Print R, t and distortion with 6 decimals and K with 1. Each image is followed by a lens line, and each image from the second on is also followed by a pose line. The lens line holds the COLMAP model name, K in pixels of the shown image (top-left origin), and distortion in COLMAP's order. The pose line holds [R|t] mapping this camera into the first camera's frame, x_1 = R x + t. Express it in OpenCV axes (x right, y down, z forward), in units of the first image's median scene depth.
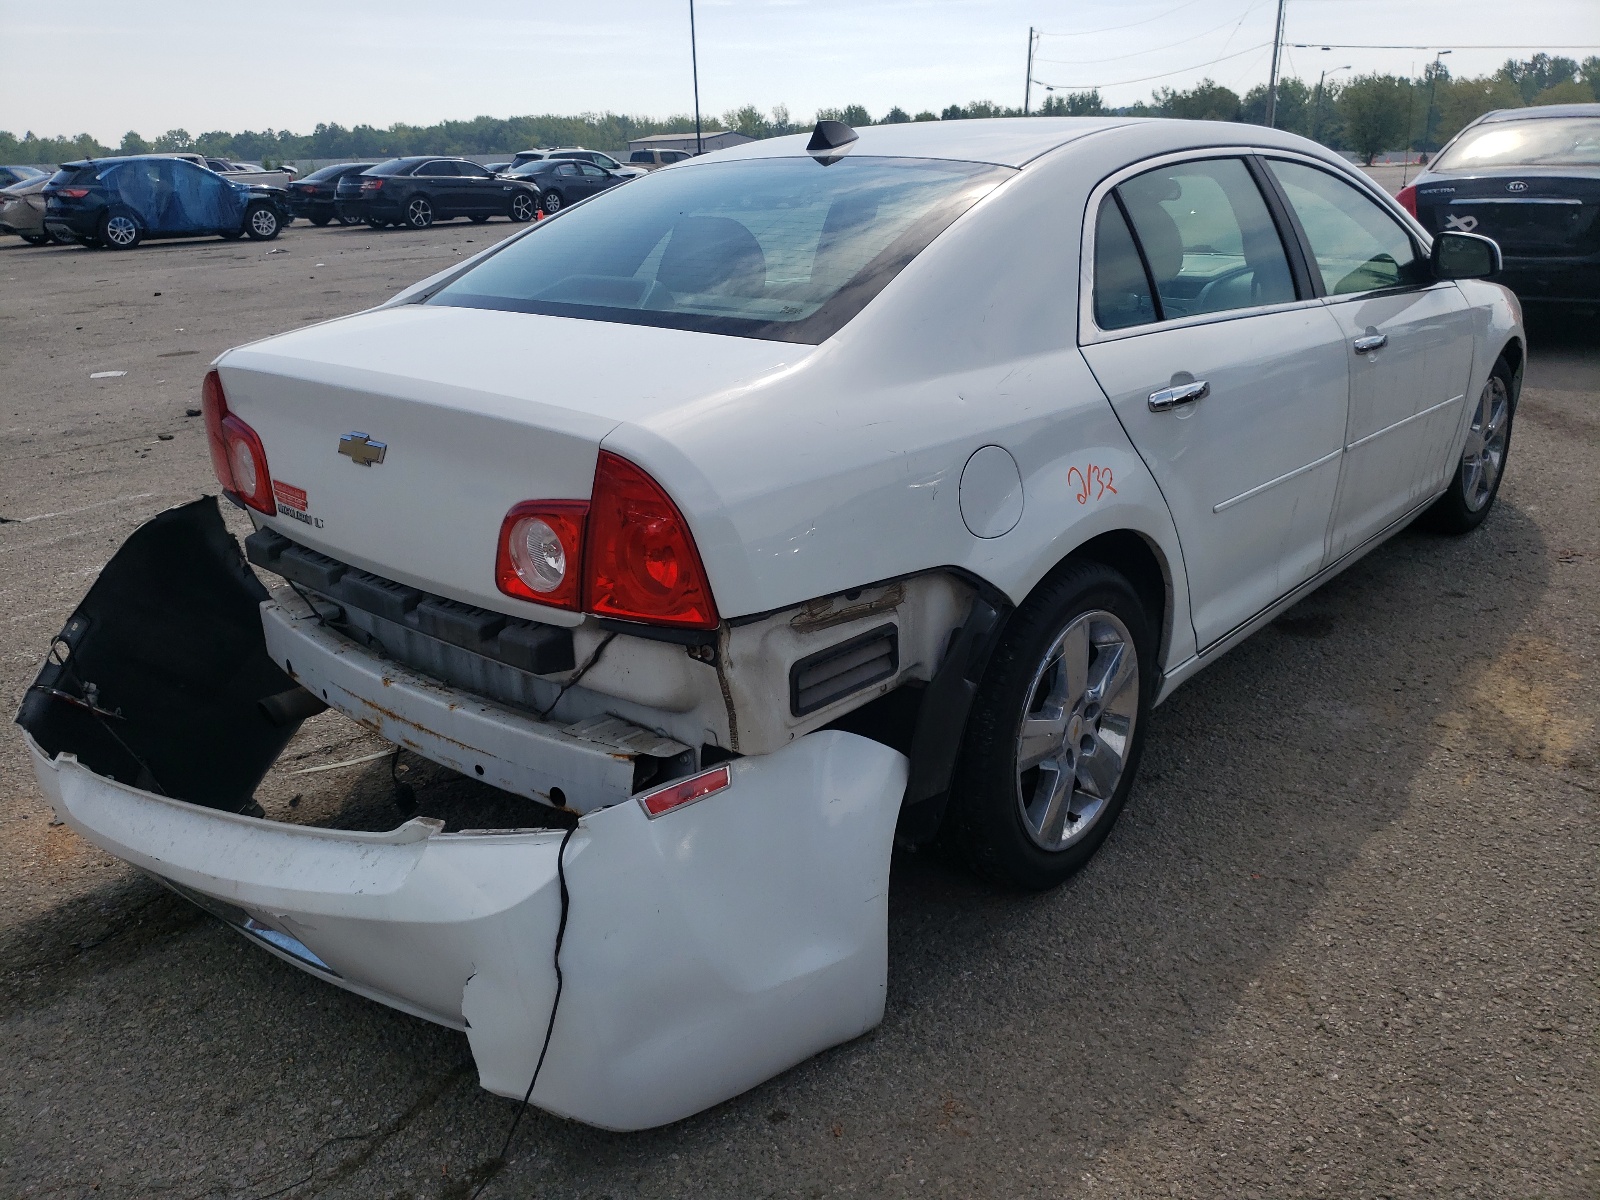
lens RADIAL K [[1239.6, 0, 800.8], [0, 1239.6, 599.7], [0, 0, 1]] dist [-0.014195, -0.006548]
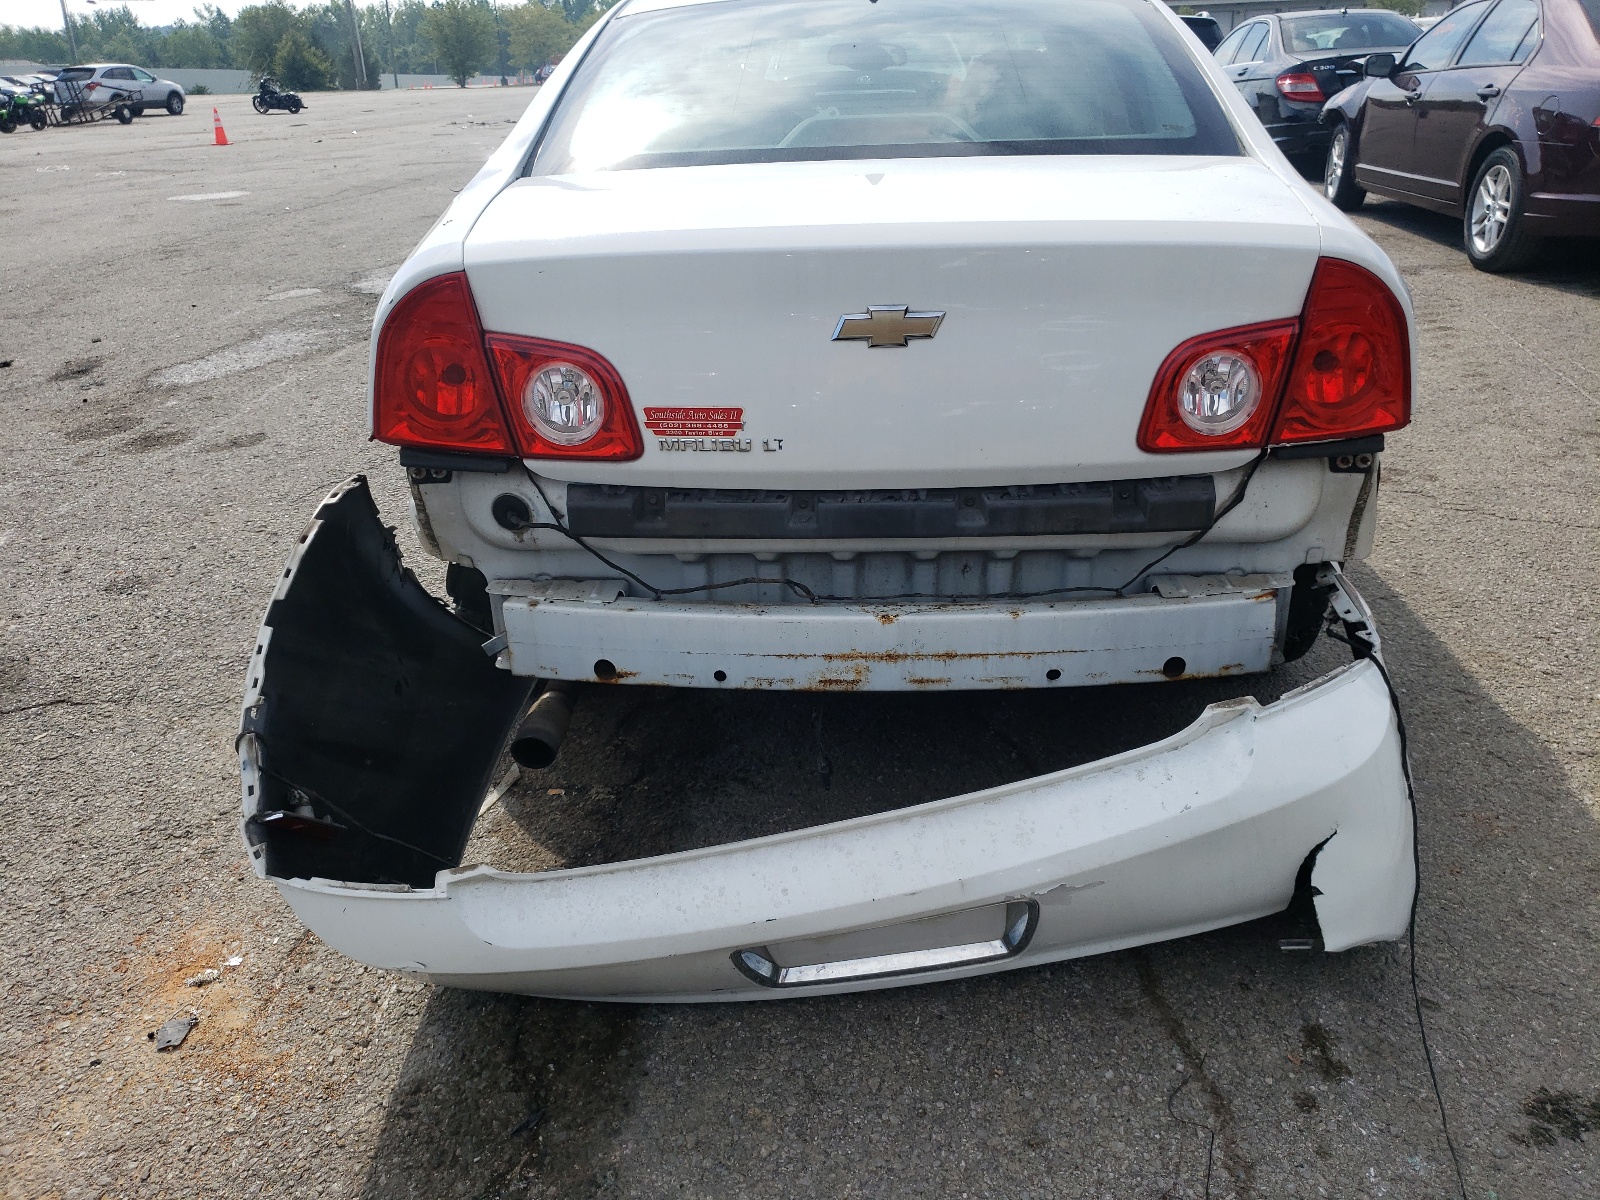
lens RADIAL K [[1239.6, 0, 861.5], [0, 1239.6, 598.2], [0, 0, 1]] dist [-0.014195, -0.006548]
pose [[0.785839, -0.259911, 0.561162, -0.862687], [0.226152, 0.965323, 0.130406, -0.061856], [-0.575597, 0.024430, 0.817368, 0.364865]]
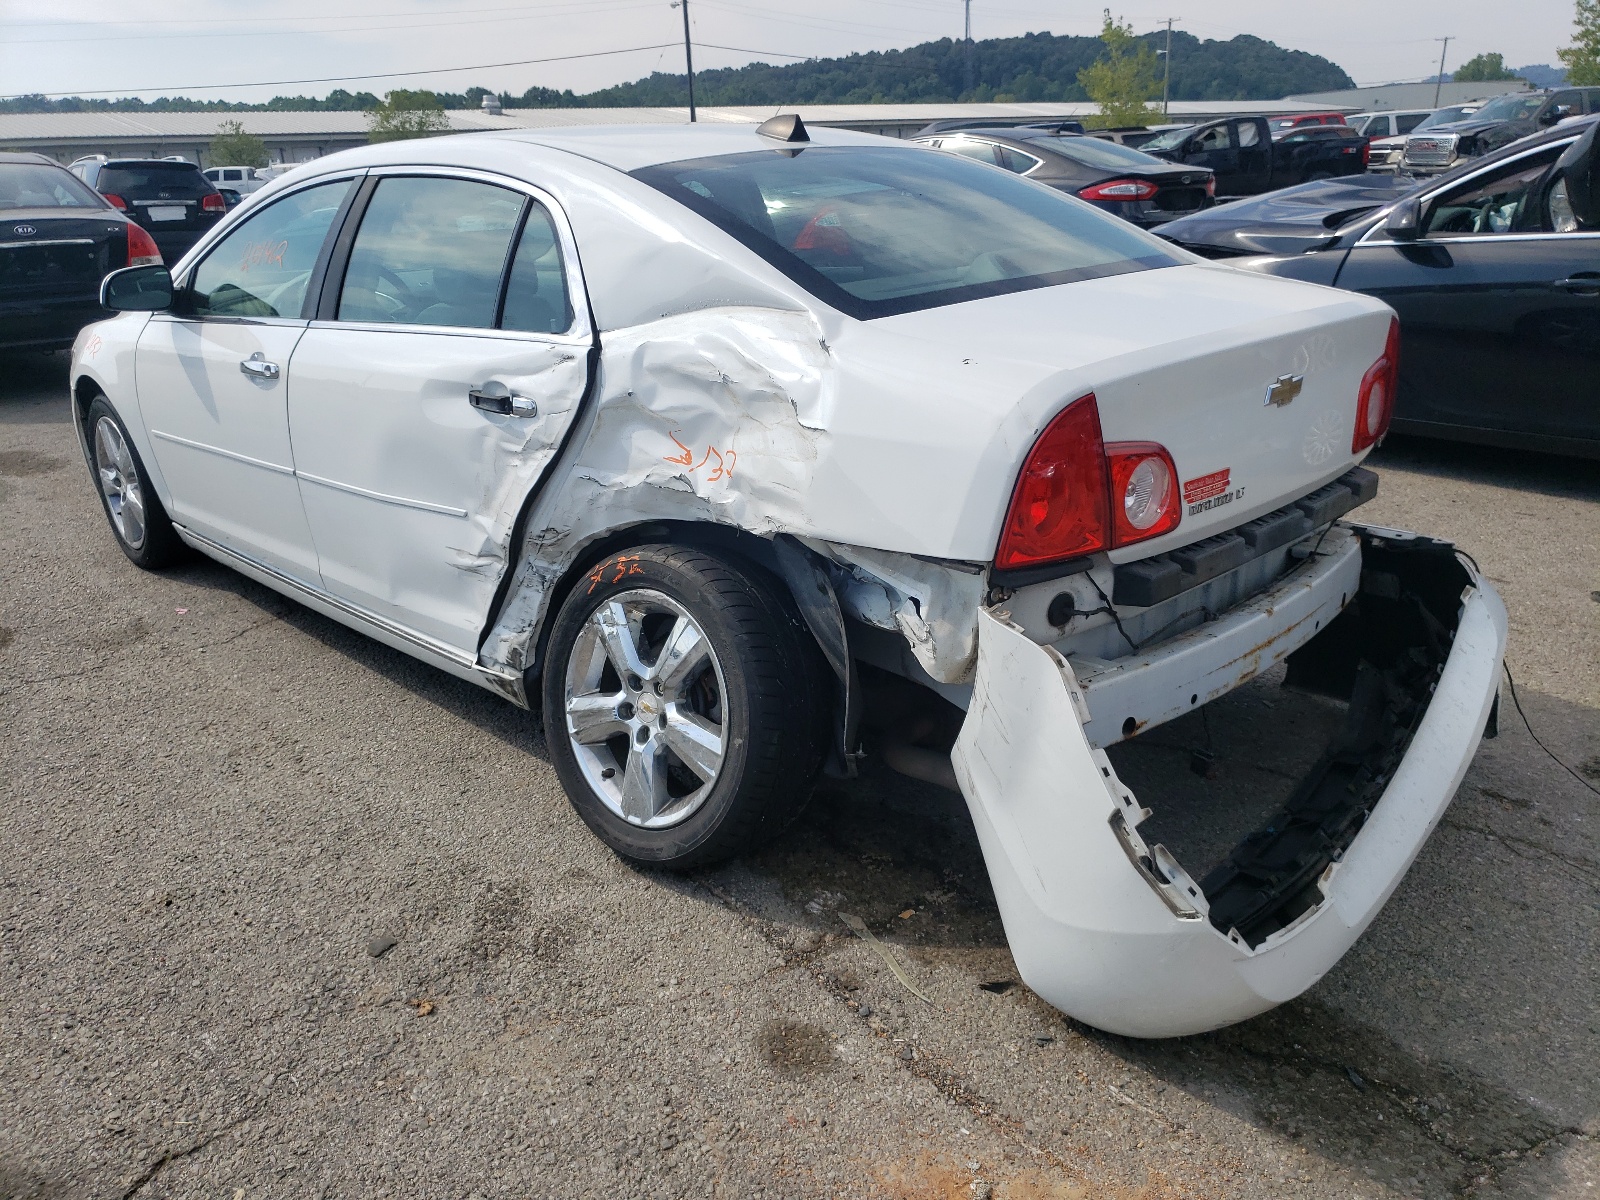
lens RADIAL K [[1239.6, 0, 800.8], [0, 1239.6, 598.4], [0, 0, 1]] dist [-0.014195, -0.006548]
pose [[0.122455, -0.326192, 0.937338, -1.474157], [0.374447, 0.889833, 0.260743, -0.399517], [-0.919127, 0.319054, 0.231106, 1.203008]]
